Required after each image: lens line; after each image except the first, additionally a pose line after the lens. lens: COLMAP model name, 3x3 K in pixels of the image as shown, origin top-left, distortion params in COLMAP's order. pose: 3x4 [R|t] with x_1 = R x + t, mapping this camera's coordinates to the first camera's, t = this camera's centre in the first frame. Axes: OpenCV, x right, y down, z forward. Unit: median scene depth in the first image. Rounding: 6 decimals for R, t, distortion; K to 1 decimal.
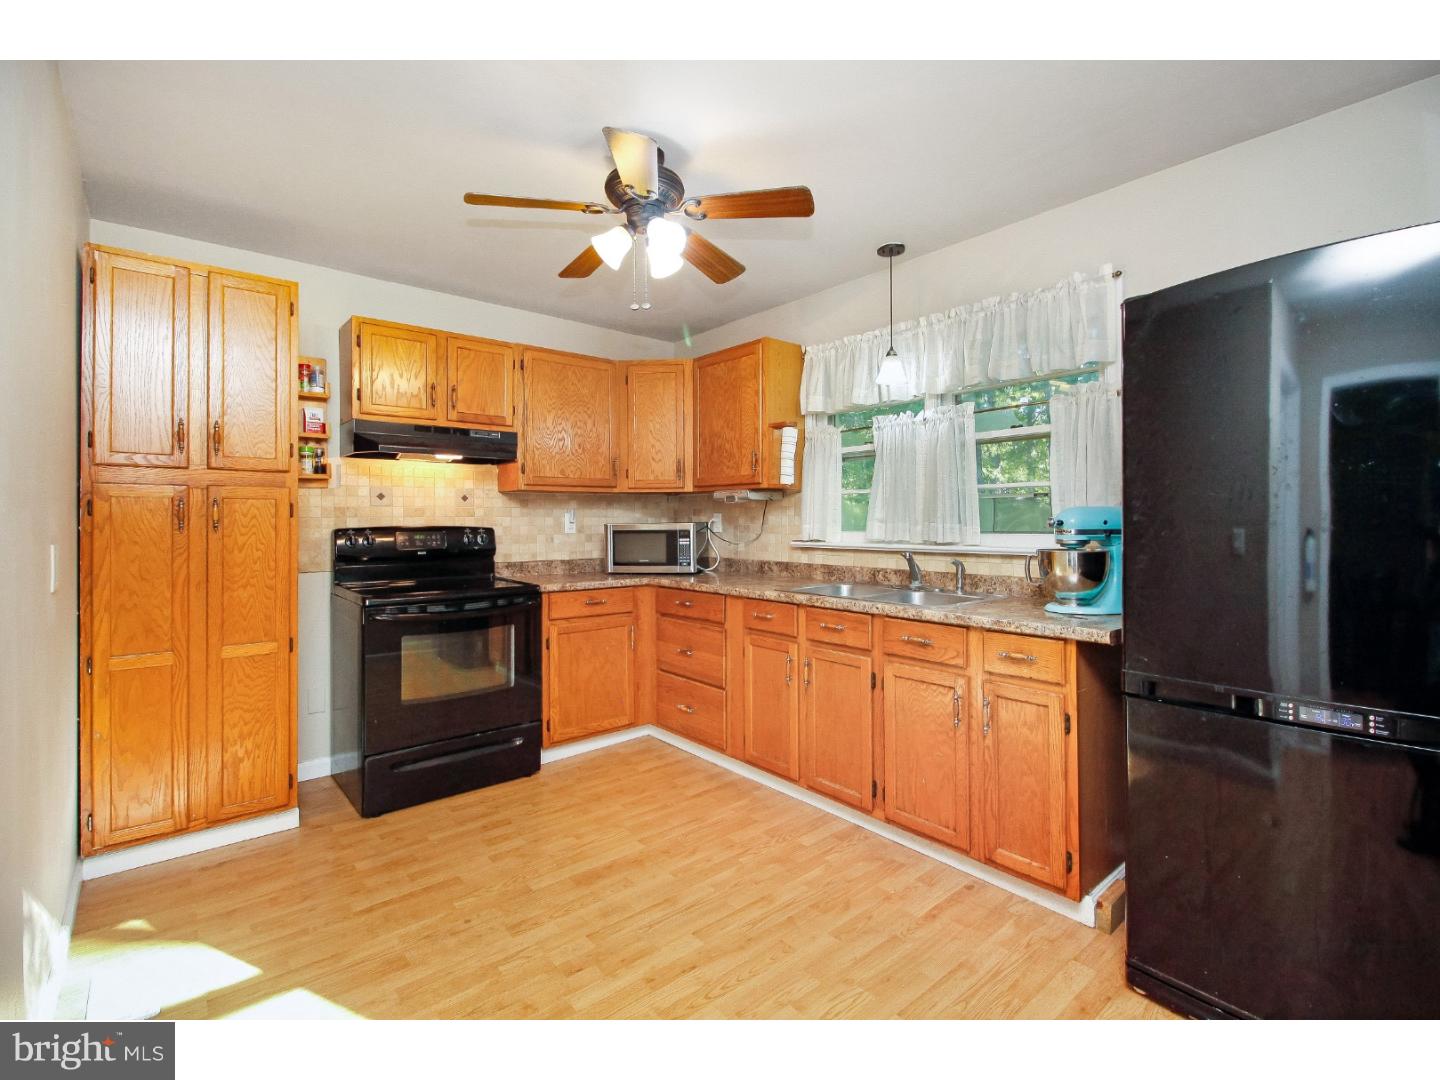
lens RADIAL K [[677.5, 0, 724.6], [0, 677.5, 526.0], [0, 0, 1]] dist [0.010024, -0.004357]
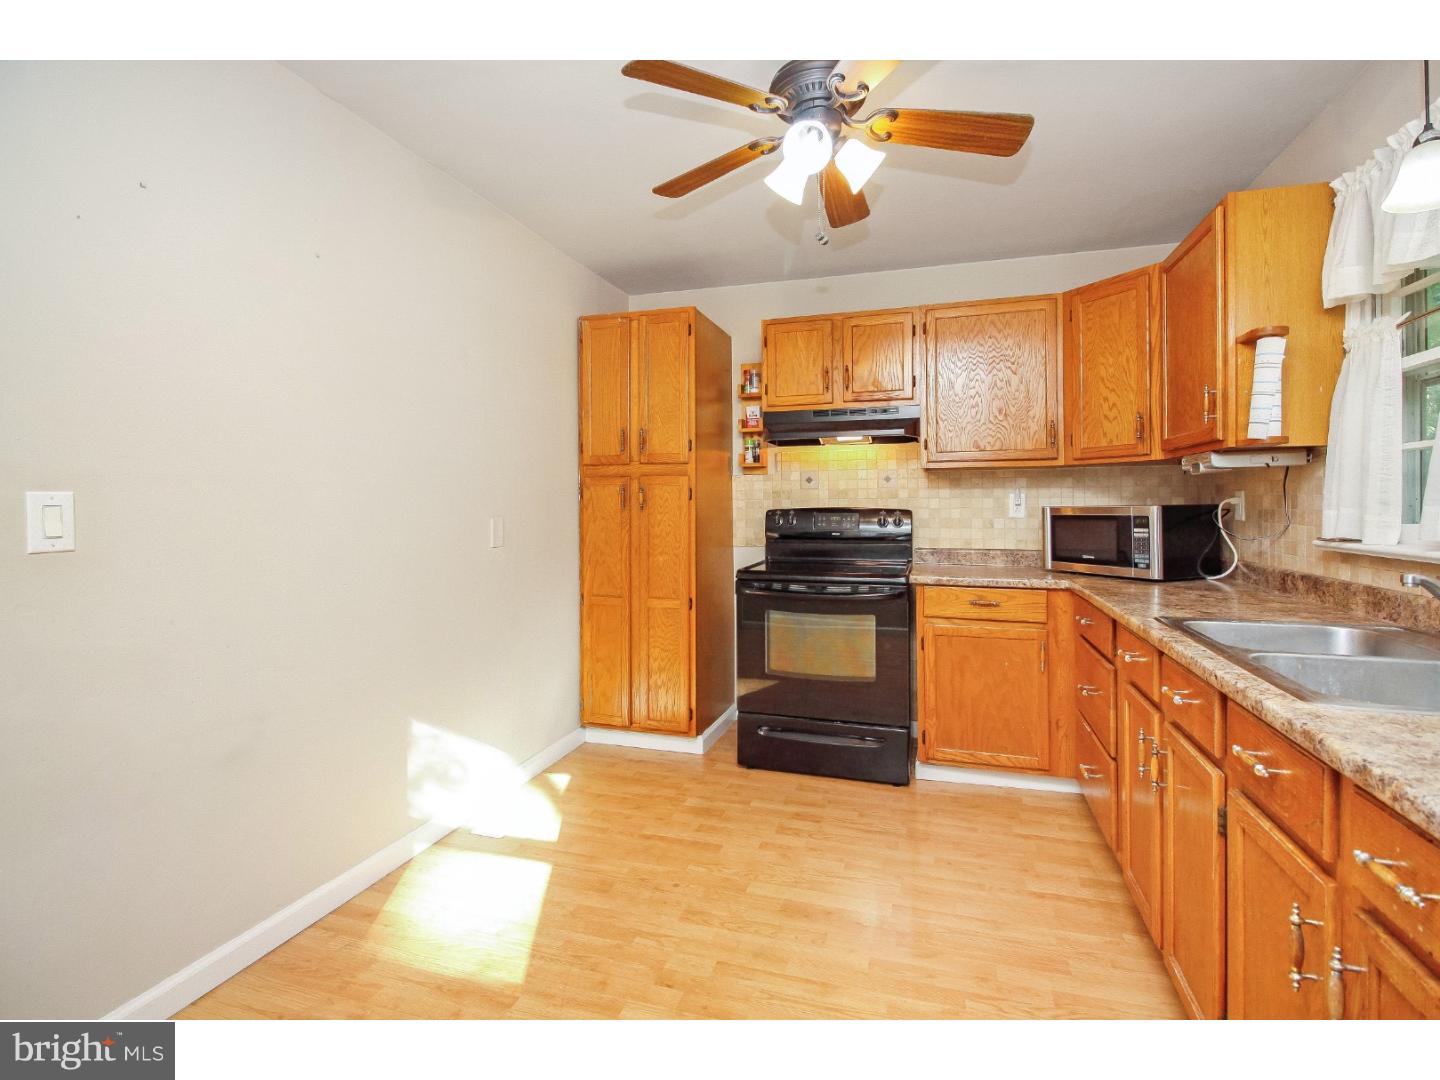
lens RADIAL K [[677.5, 0, 723.3], [0, 677.5, 510.5], [0, 0, 1]] dist [0.010024, -0.004357]
pose [[0.534733, 0.010484, -0.844956, 0.353692], [-0.005561, 0.999945, 0.008887, -0.004182], [0.845003, -0.000054, 0.534762, 0.329019]]
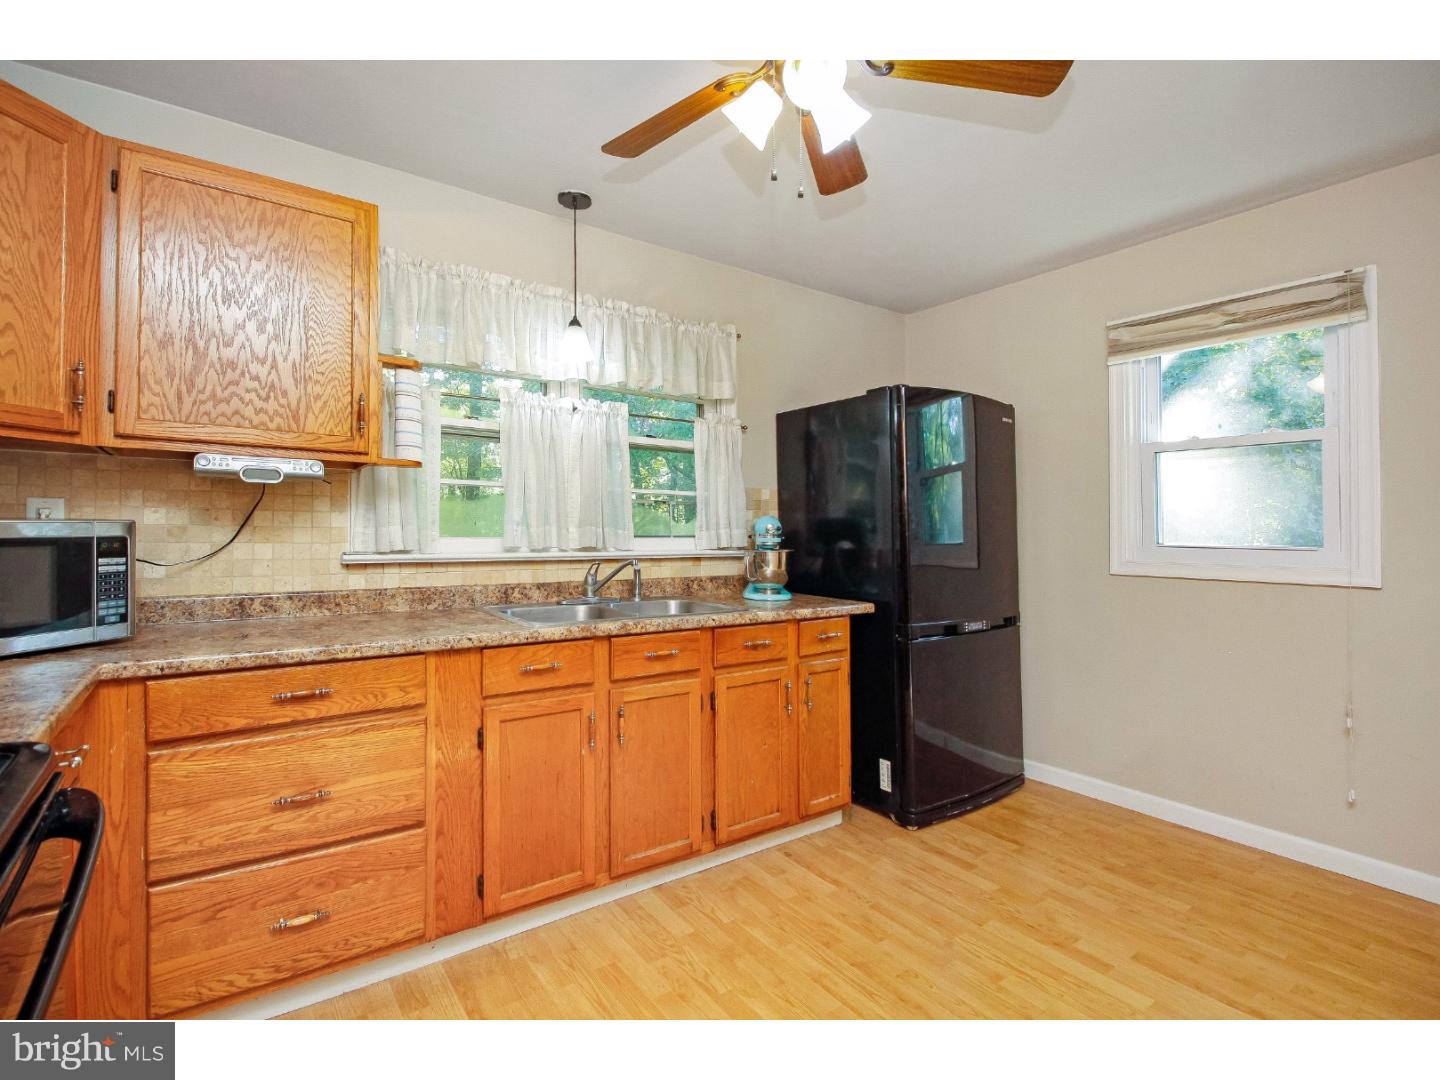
lens RADIAL K [[677.5, 0, 710.1], [0, 677.5, 517.1], [0, 0, 1]] dist [0.010024, -0.004357]
pose [[0.083764, 0.021710, 0.996249, -0.535001], [-0.003124, 0.999763, -0.021524, 0.001309], [-0.996481, -0.001309, 0.083812, 0.715201]]
